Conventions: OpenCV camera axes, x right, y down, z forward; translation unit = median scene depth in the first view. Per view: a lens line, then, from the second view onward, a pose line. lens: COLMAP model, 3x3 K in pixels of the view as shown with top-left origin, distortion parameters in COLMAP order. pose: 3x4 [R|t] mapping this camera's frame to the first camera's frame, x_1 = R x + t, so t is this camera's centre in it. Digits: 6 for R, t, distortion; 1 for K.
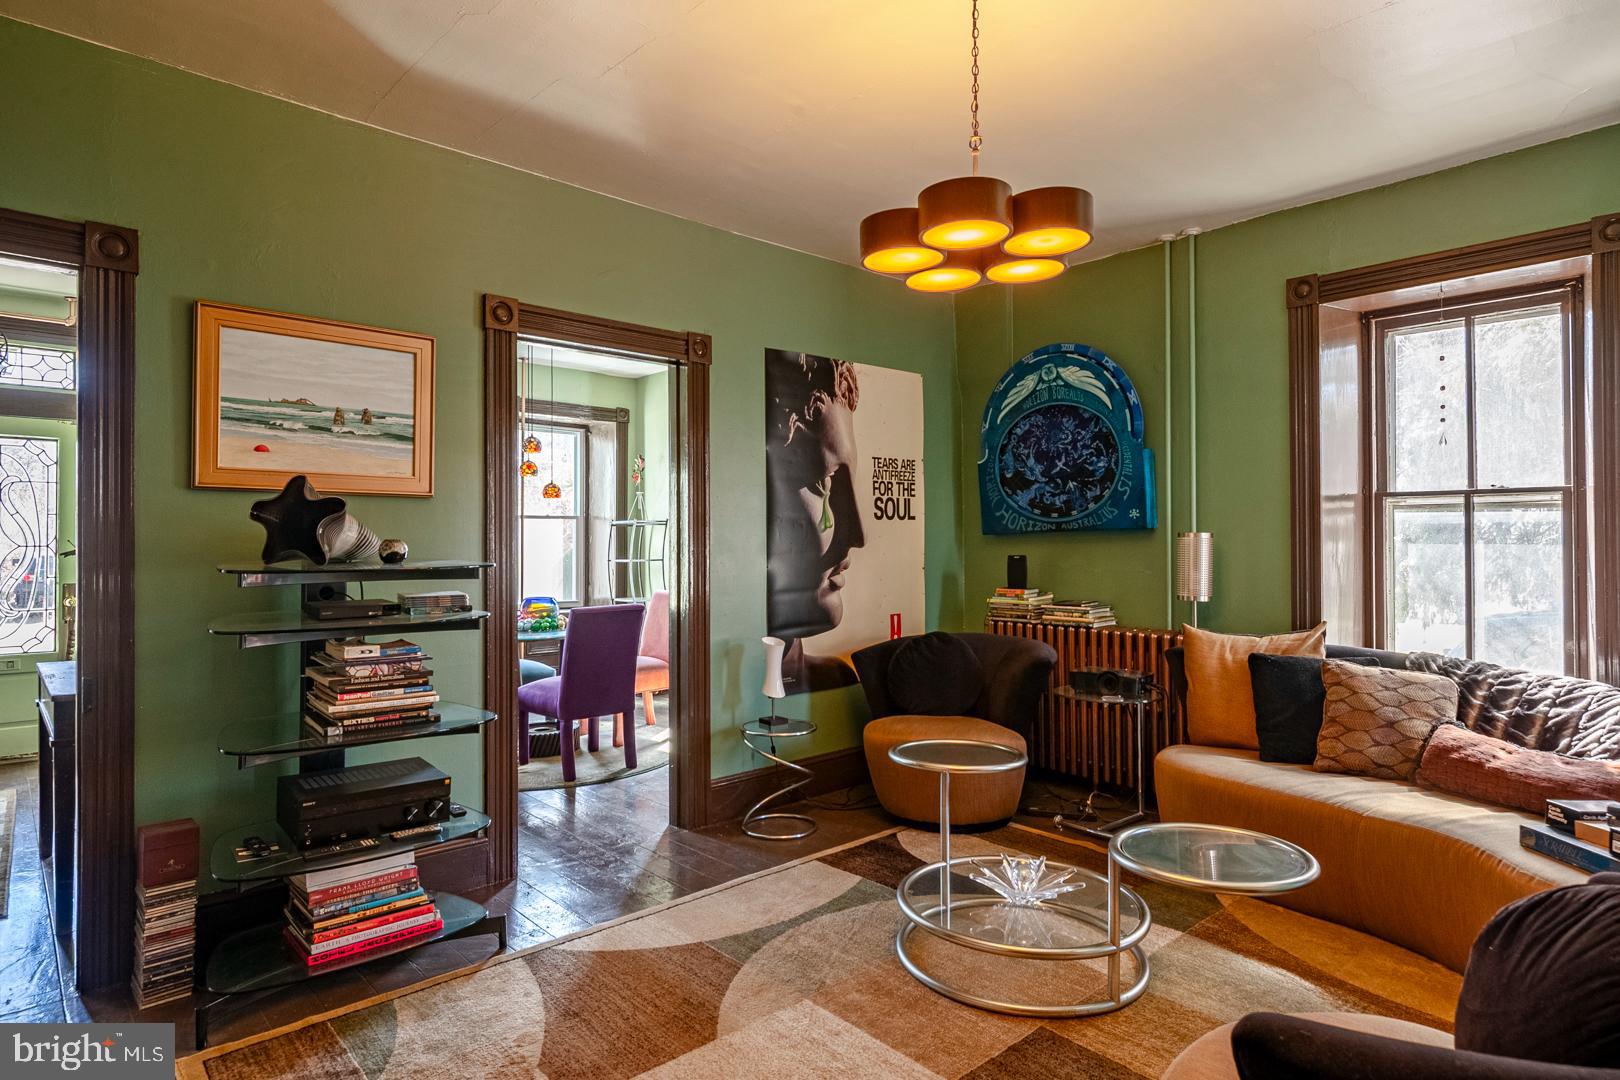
lens RADIAL K [[888.2, 0, 814.1], [0, 888.2, 534.2], [0, 0, 1]] dist [0.007422, -0.004844]
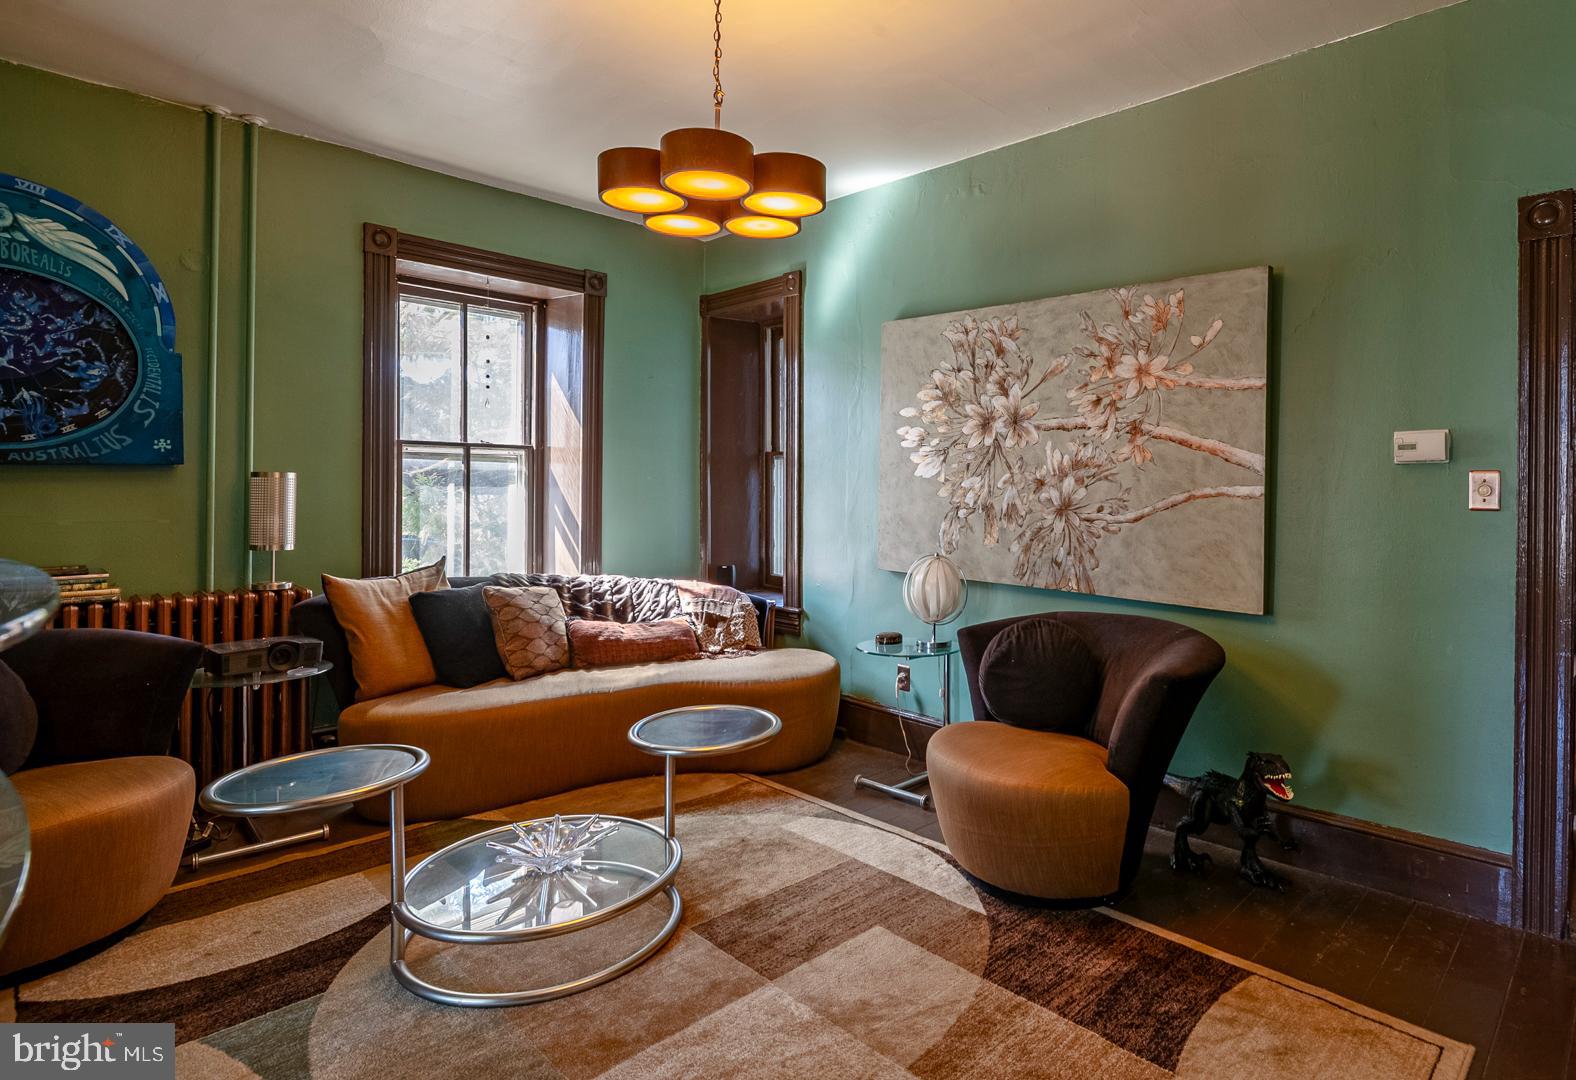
lens RADIAL K [[849.7, 0, 853.1], [0, 849.7, 494.5], [0, 0, 1]] dist [-0.004592, -0.001730]
pose [[-0.076368, -0.005244, 0.997066, -0.434530], [-0.014624, 0.999884, 0.004139, 0.008073], [-0.996972, -0.014265, -0.076436, 0.486132]]
